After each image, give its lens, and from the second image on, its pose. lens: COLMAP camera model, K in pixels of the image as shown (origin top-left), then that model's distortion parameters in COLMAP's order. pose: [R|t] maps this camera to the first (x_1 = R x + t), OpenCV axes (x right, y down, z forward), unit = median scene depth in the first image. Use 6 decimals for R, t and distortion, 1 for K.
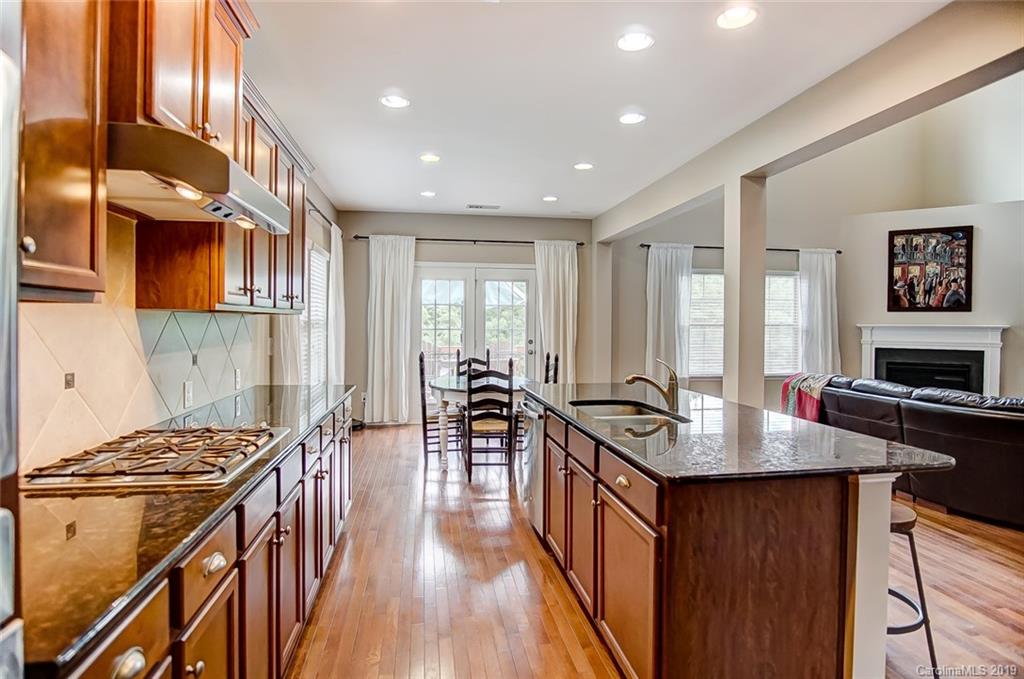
lens RADIAL K [[557.4, 0, 512.3], [0, 557.4, 323.8], [0, 0, 1]] dist [-0.025870, 0.002741]
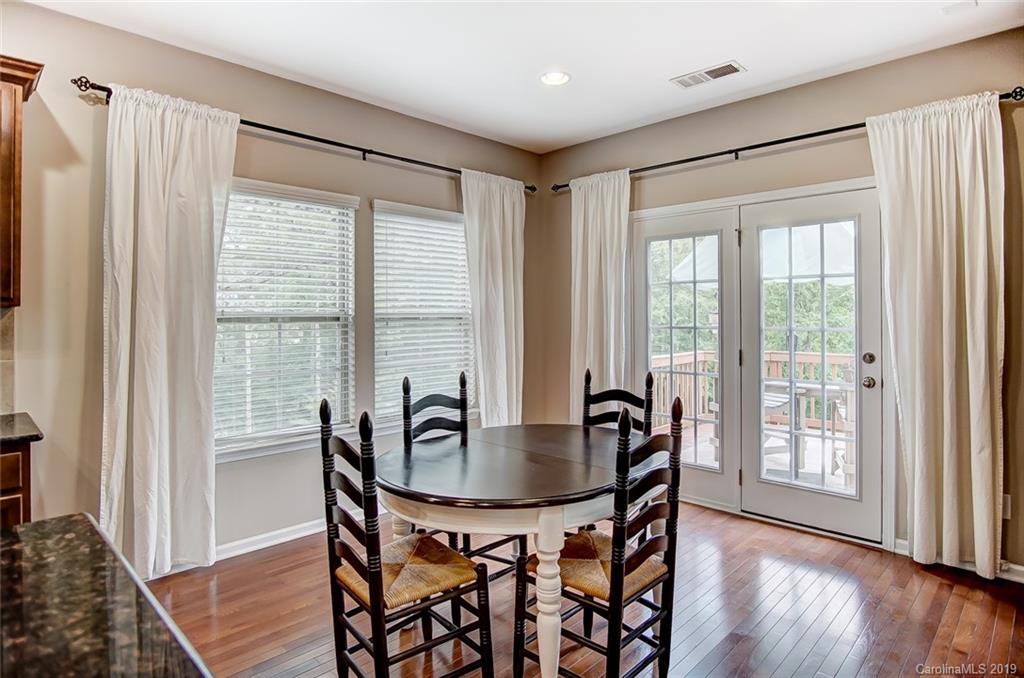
lens RADIAL K [[557.4, 0, 512.3], [0, 557.4, 323.3], [0, 0, 1]] dist [-0.025870, 0.002741]
pose [[0.587522, -0.000466, -0.809208, 0.215709], [0.007390, 0.999961, 0.004790, 0.001435], [0.809174, -0.008795, 0.587503, 0.530231]]
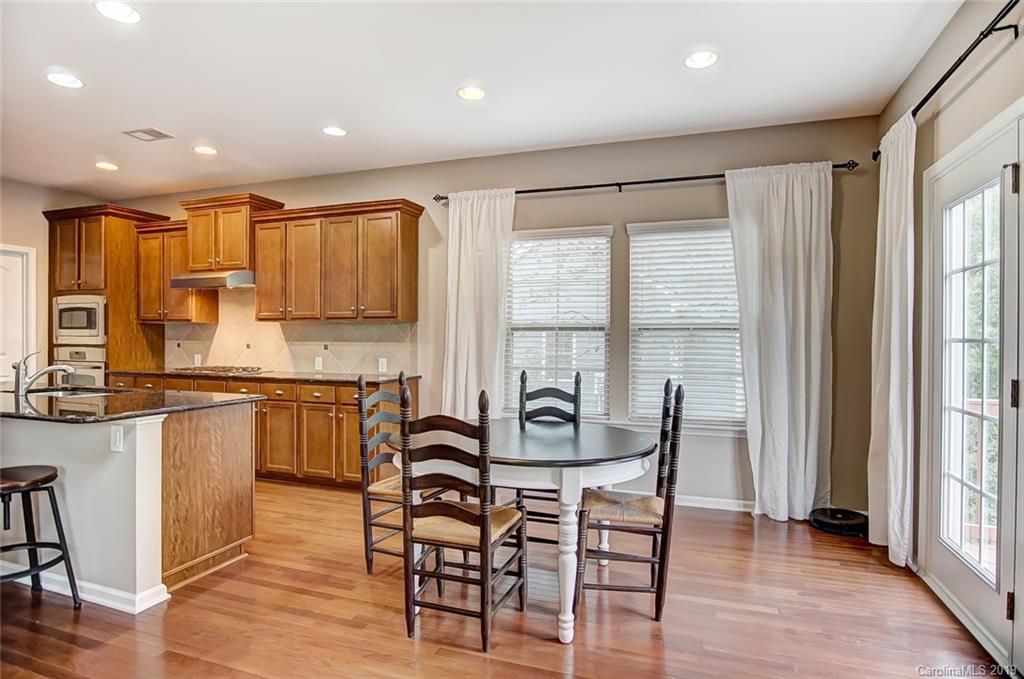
lens RADIAL K [[557.5, 0, 512.0], [0, 557.5, 339.5], [0, 0, 1]] dist [-0.025091, 0.000151]
pose [[-0.480228, -0.005512, -0.877126, 0.294913], [-0.010015, 0.999950, -0.000801, 0.011788], [0.877086, 0.008400, -0.480259, 0.888108]]
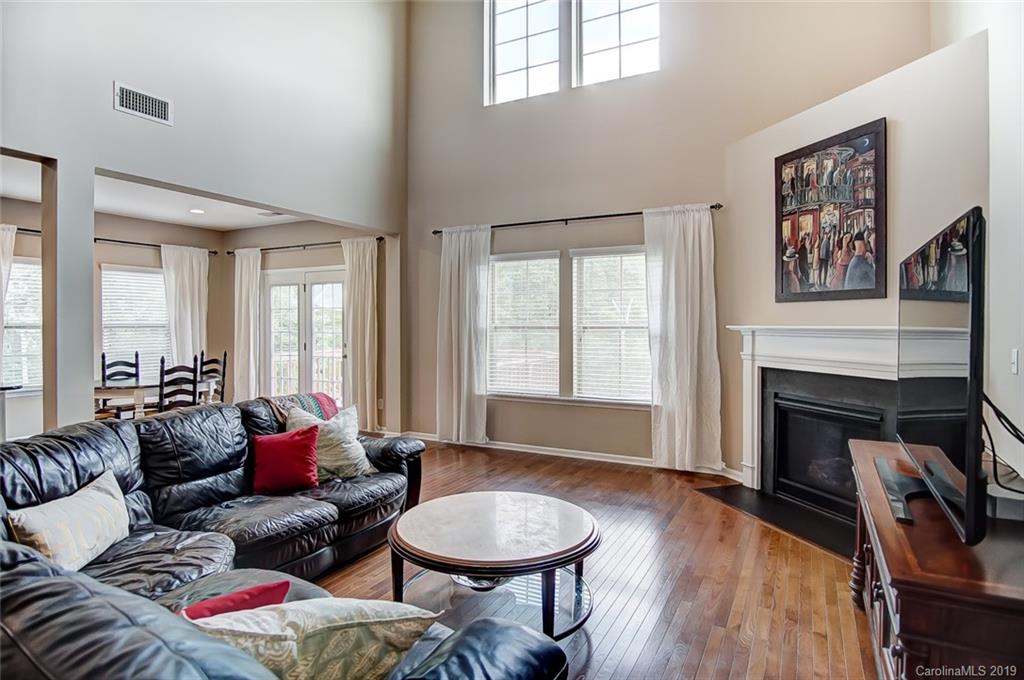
lens RADIAL K [[556.6, 0, 514.7], [0, 556.6, 327.5], [0, 0, 1]] dist [-0.034024, -0.000001]
pose [[0.797249, -0.002614, -0.603645, 0.840279], [0.003316, 0.999995, 0.000049, 0.002400], [0.603642, -0.002040, 0.797253, 0.411293]]
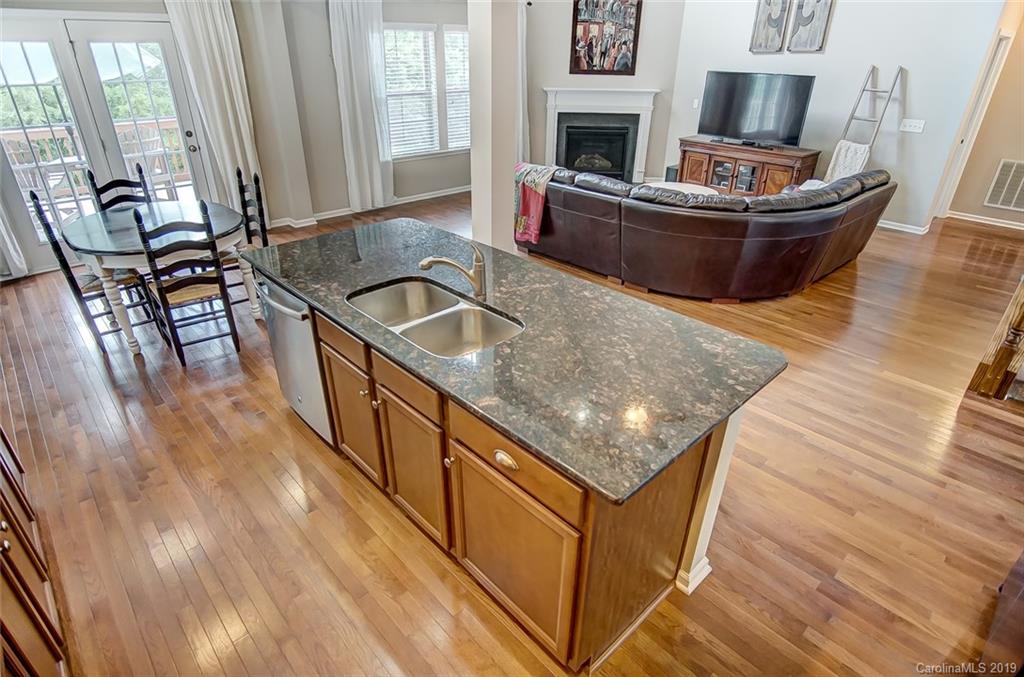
lens RADIAL K [[553.9, 0, 510.5], [0, 553.9, 339.8], [0, 0, 1]] dist [-0.024218, 0.001697]
pose [[0.832197, -0.257546, 0.491038, -0.039733], [-0.003011, 0.883470, 0.468478, -0.067295], [-0.554472, -0.391345, 0.734446, 0.122619]]
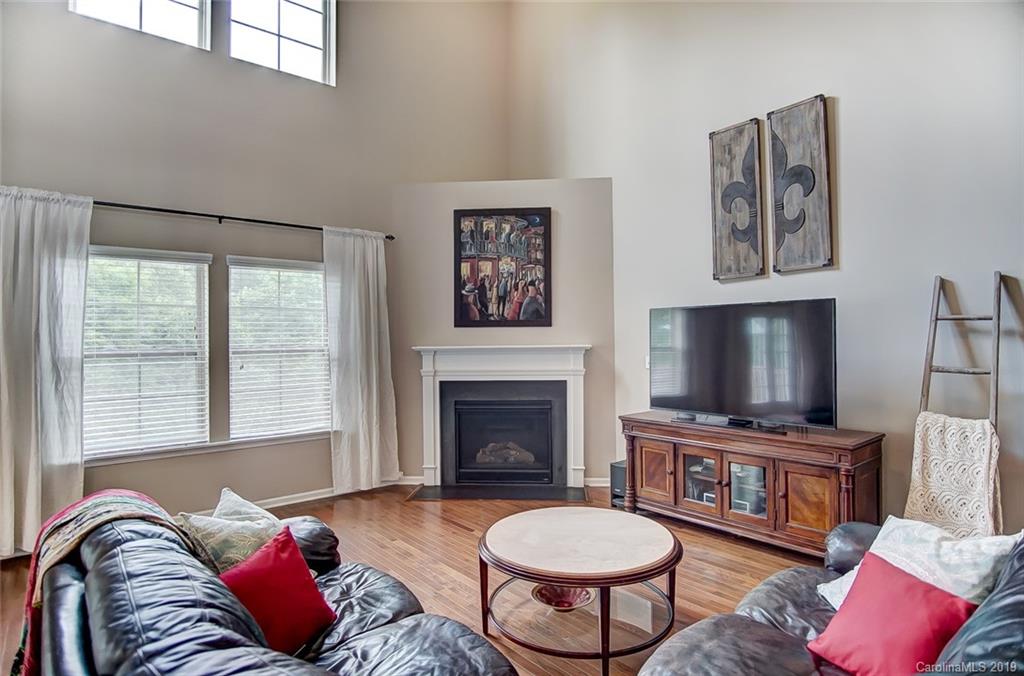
lens RADIAL K [[556.0, 0, 516.8], [0, 556.0, 330.2], [0, 0, 1]] dist [-0.021347, 0.001561]
pose [[0.857330, -0.008201, 0.514701, 0.408314], [0.019311, 0.999682, -0.016238, -0.005920], [-0.514404, 0.023861, 0.857216, 0.383956]]
